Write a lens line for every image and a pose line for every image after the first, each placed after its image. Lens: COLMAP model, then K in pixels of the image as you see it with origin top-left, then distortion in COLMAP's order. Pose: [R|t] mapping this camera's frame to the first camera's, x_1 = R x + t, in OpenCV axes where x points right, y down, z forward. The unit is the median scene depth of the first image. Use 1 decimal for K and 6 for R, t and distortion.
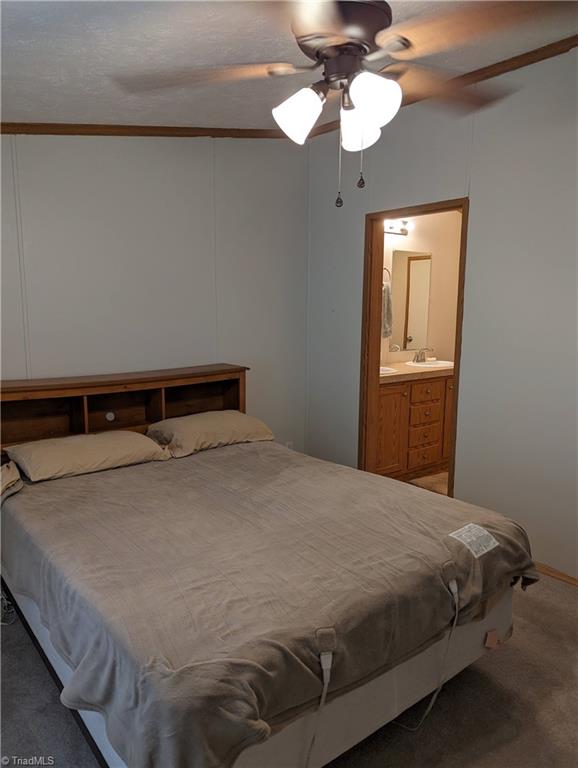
lens RADIAL K [[539.9, 0, 289.0], [0, 539.9, 384.0], [0, 0, 1]] dist [0.039452, -0.001340]
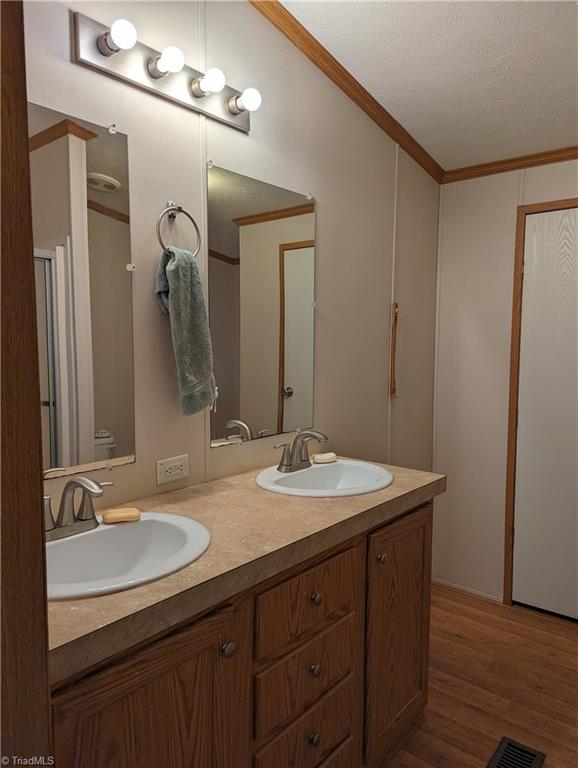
lens RADIAL K [[539.9, 0, 289.0], [0, 539.9, 384.0], [0, 0, 1]] dist [0.039452, -0.001340]
pose [[0.983568, -0.020065, 0.179419, 0.174611], [0.031943, 0.997467, -0.063556, -0.078410], [-0.177689, 0.068243, 0.981718, 0.640293]]
